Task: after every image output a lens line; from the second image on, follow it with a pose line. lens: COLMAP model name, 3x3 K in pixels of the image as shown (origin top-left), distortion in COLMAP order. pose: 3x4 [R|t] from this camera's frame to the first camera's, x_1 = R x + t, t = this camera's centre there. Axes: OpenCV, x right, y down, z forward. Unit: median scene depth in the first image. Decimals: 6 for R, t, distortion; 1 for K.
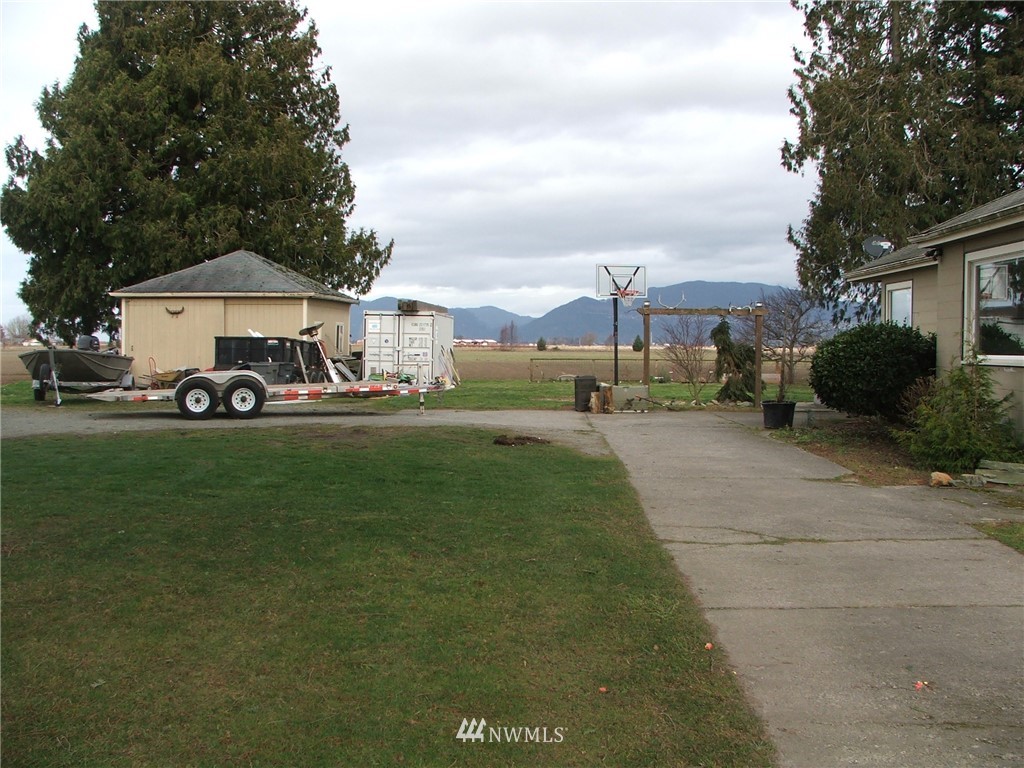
lens RADIAL K [[1124.2, 0, 511.7], [0, 1124.2, 406.4], [0, 0, 1]] dist [-0.222501, 0.357993]
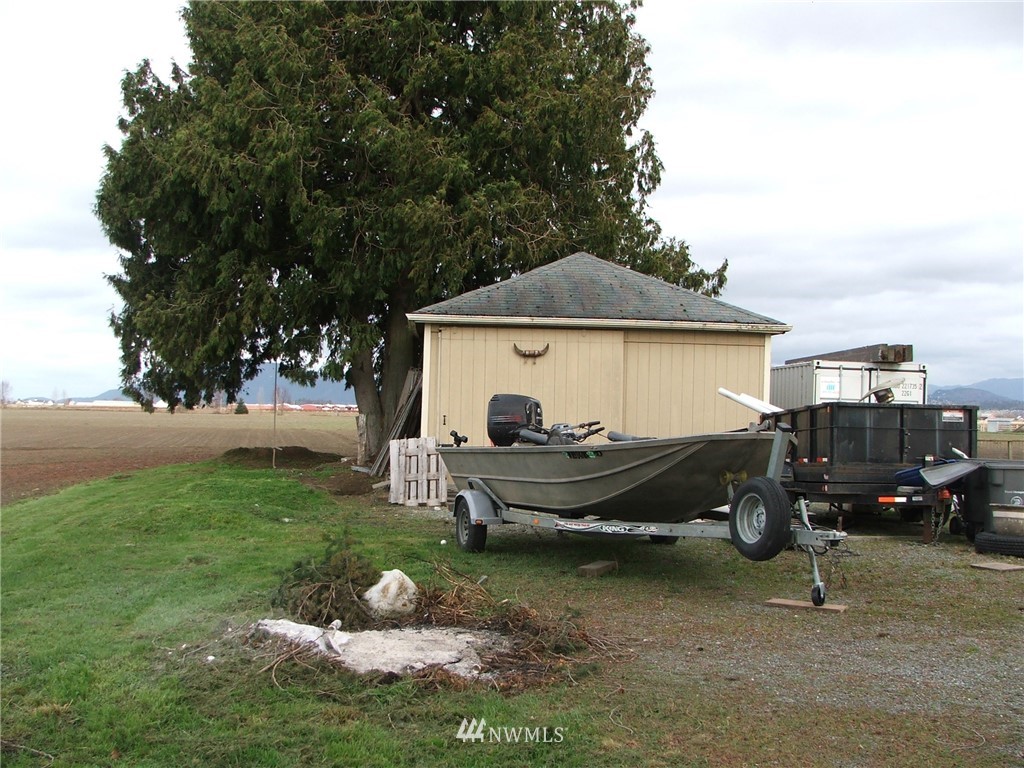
lens RADIAL K [[1106.4, 0, 512.0], [0, 1106.4, 384.0], [0, 0, 1]] dist [0.002593, 0.004854]
pose [[0.996417, 0.015046, 0.083224, -0.356648], [-0.008045, 0.996448, -0.083825, -0.025993], [-0.084190, 0.082856, 0.992999, 0.469257]]
